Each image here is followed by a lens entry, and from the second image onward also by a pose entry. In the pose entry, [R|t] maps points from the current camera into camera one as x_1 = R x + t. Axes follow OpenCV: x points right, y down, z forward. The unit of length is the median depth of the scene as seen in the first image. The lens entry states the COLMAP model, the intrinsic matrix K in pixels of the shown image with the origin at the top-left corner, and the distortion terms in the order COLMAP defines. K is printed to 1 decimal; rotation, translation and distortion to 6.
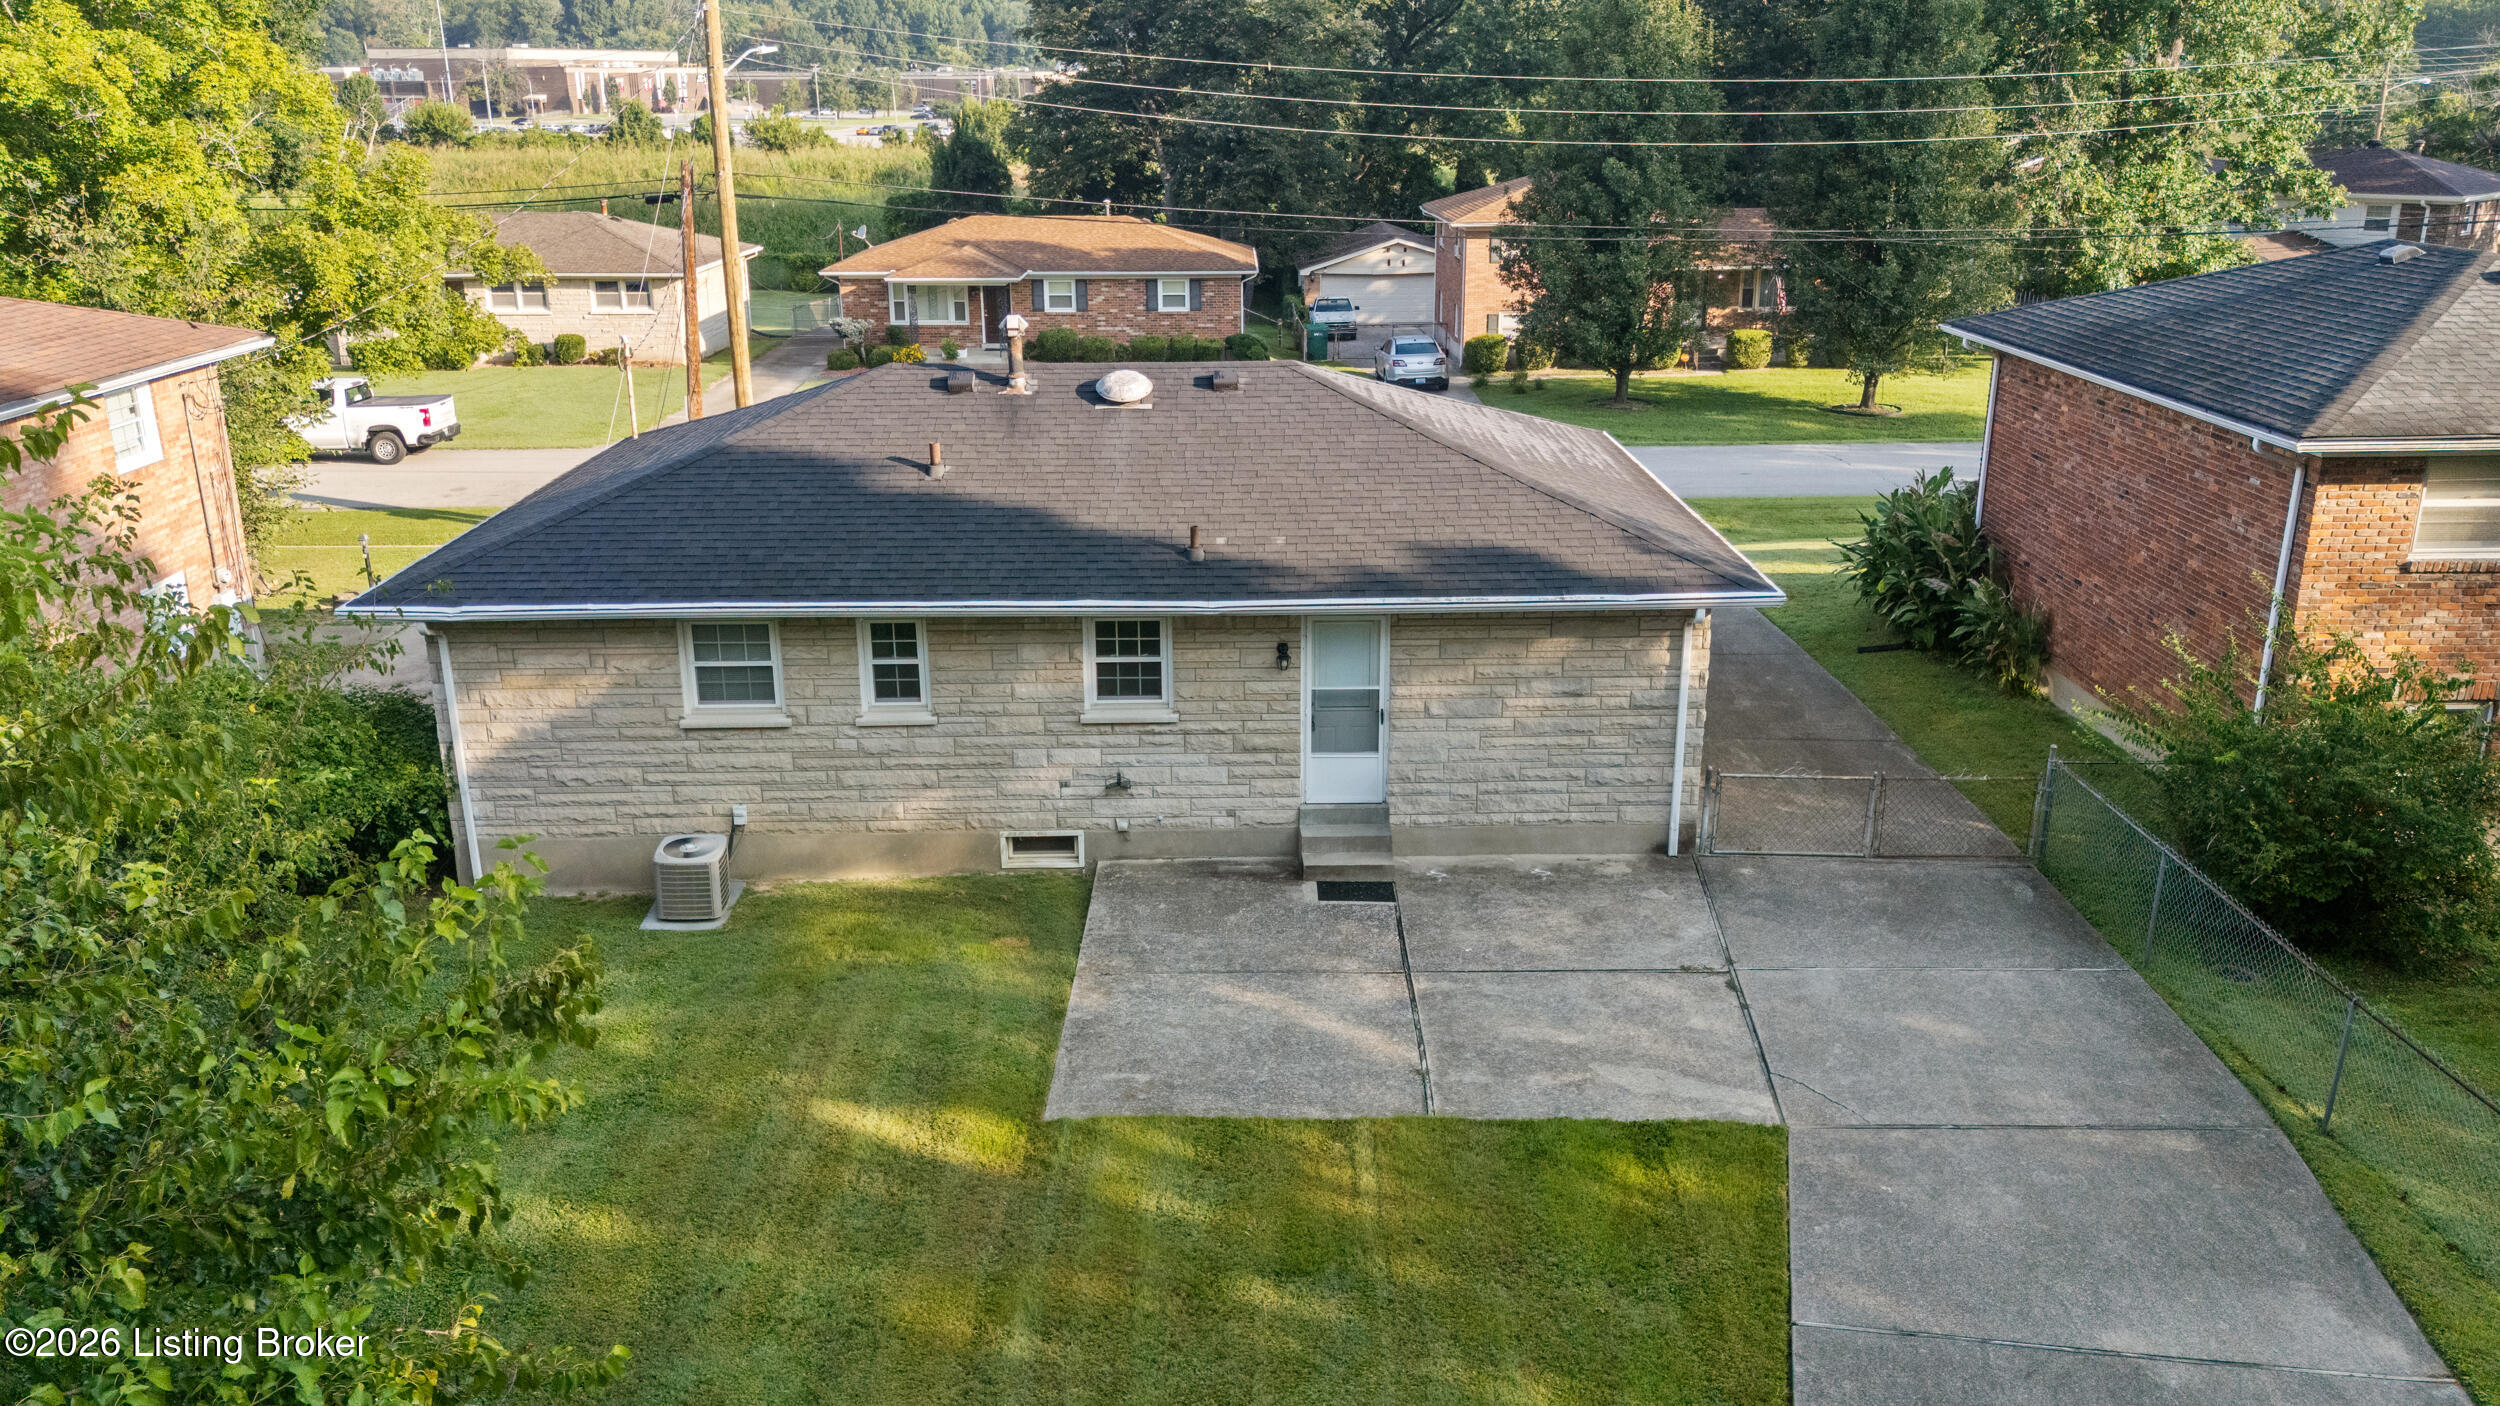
lens RADIAL K [[1913.8, 0, 1253.3], [0, 1913.8, 710.1], [0, 0, 1]] dist [0.088209, -0.092984]
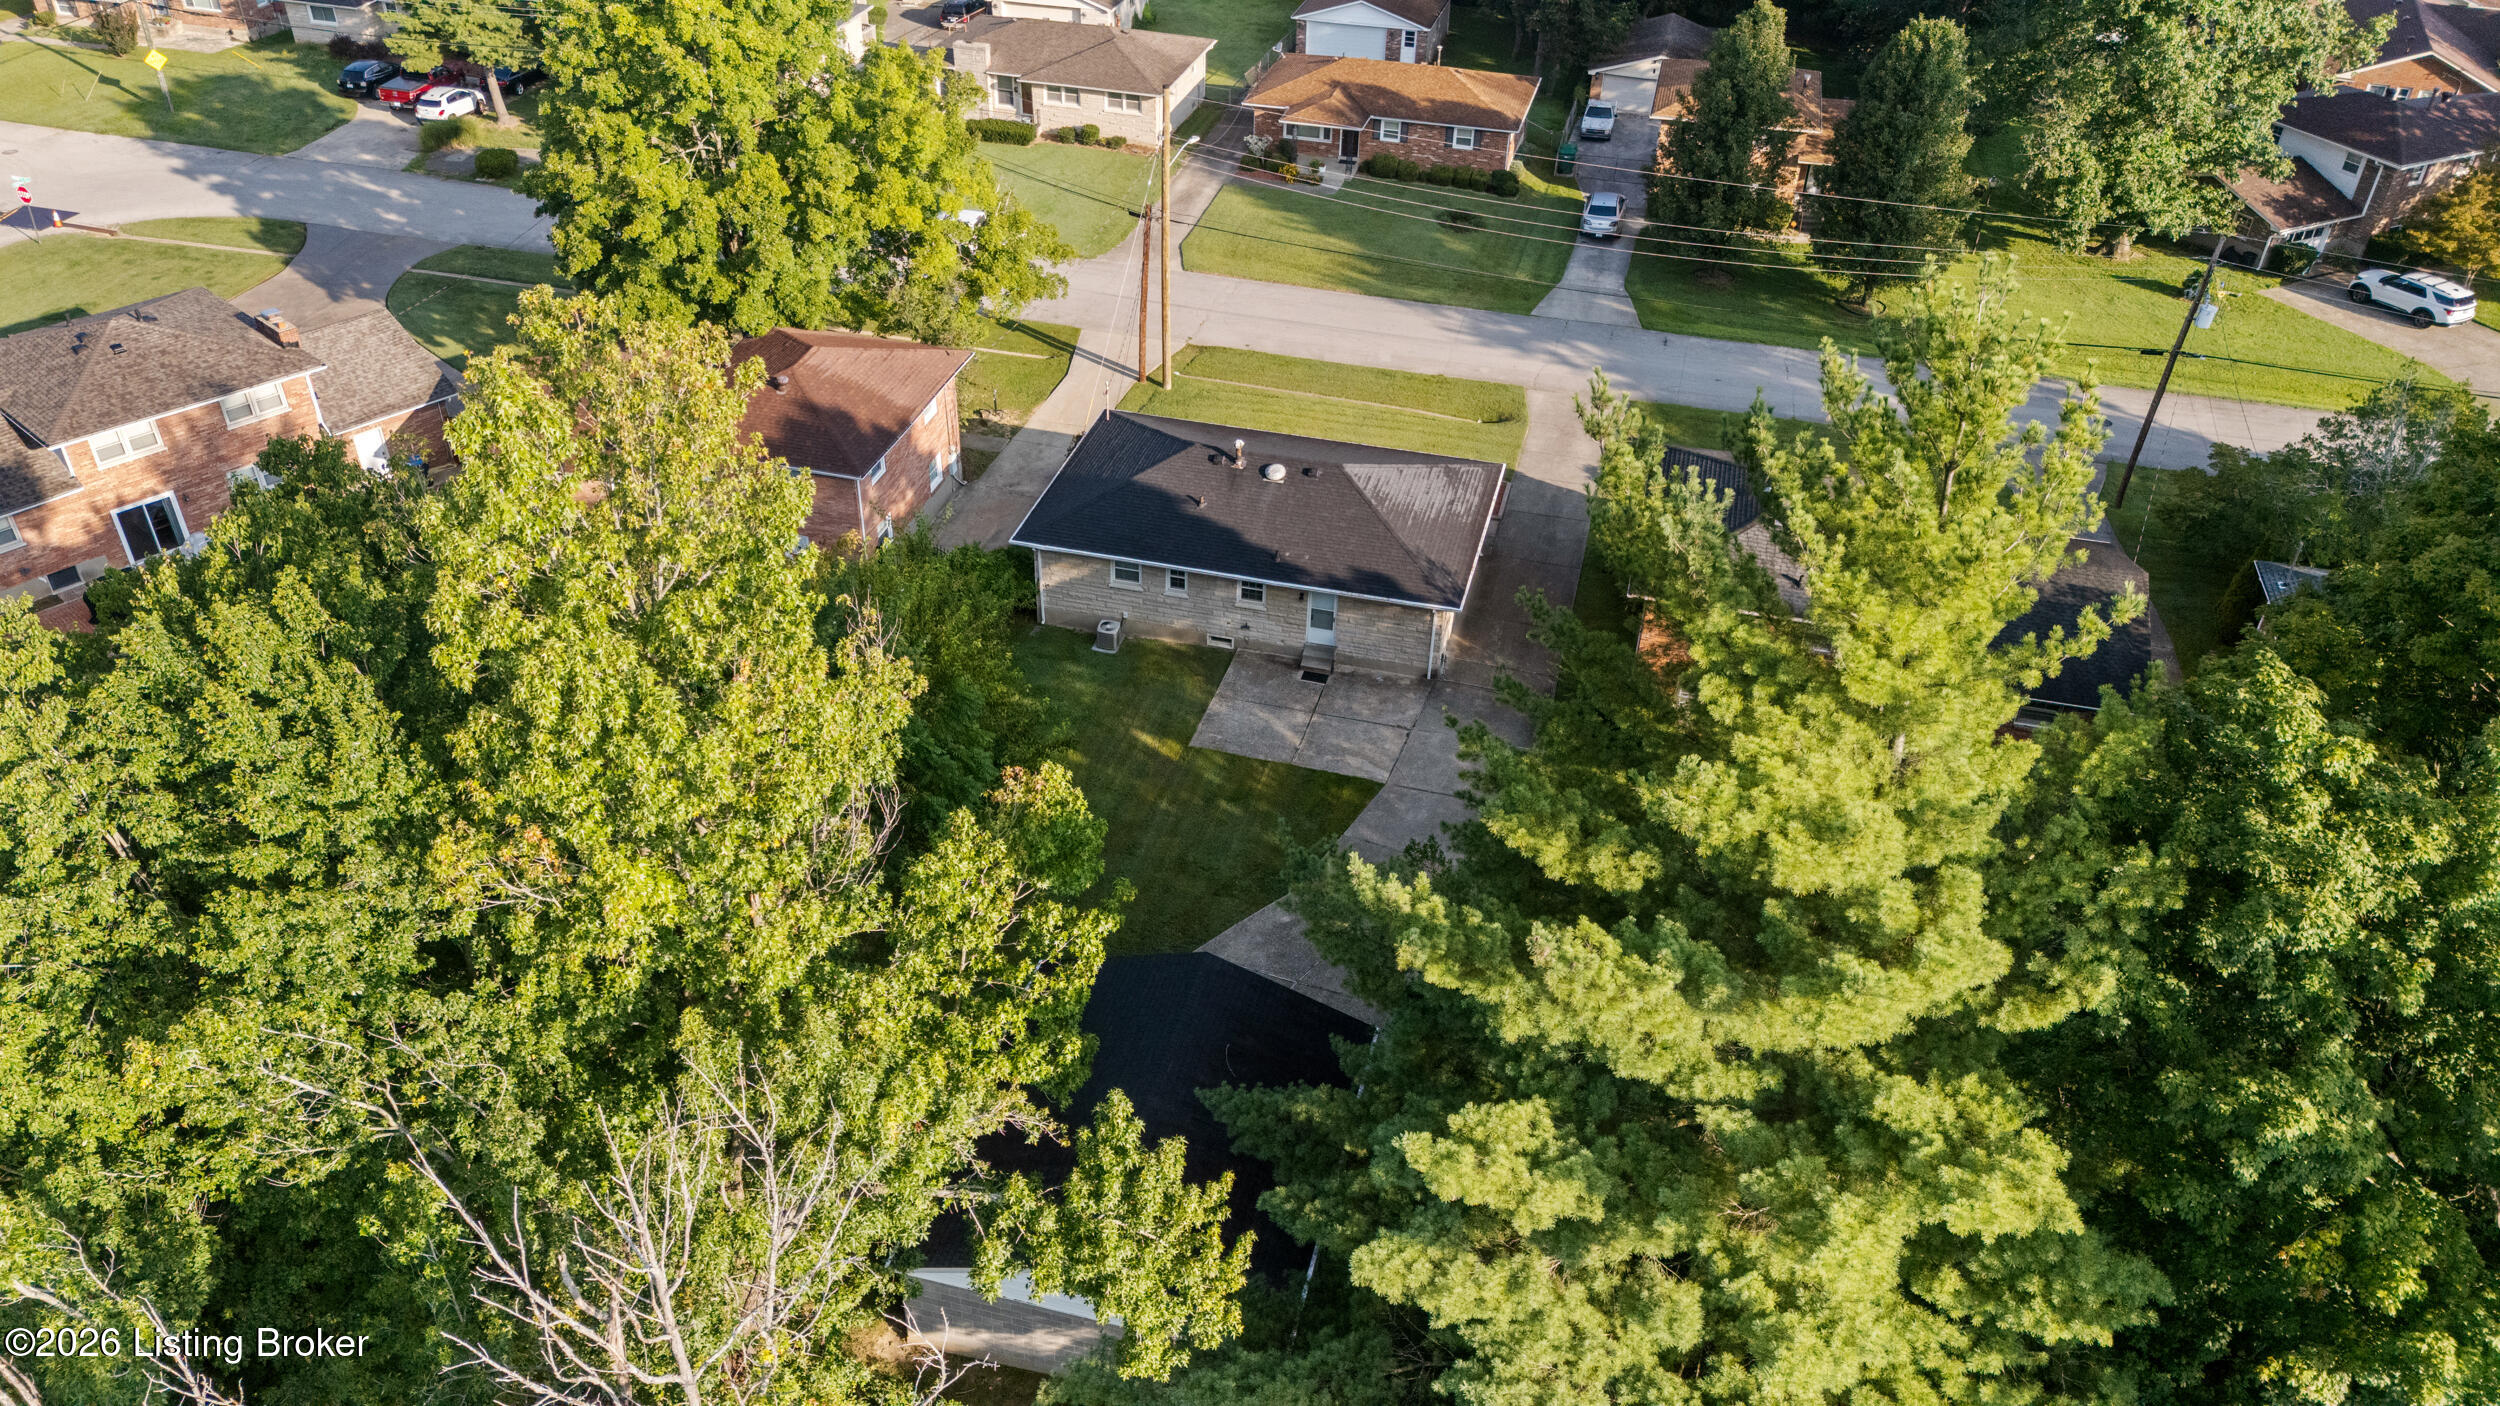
lens RADIAL K [[1913.8, 0, 1253.3], [0, 1913.8, 710.1], [0, 0, 1]] dist [0.088209, -0.092984]
pose [[0.963507, 0.173950, -0.203460, 0.571333], [-0.101872, 0.941164, 0.322231, -0.803331], [0.247541, -0.289745, 0.924539, -1.795981]]
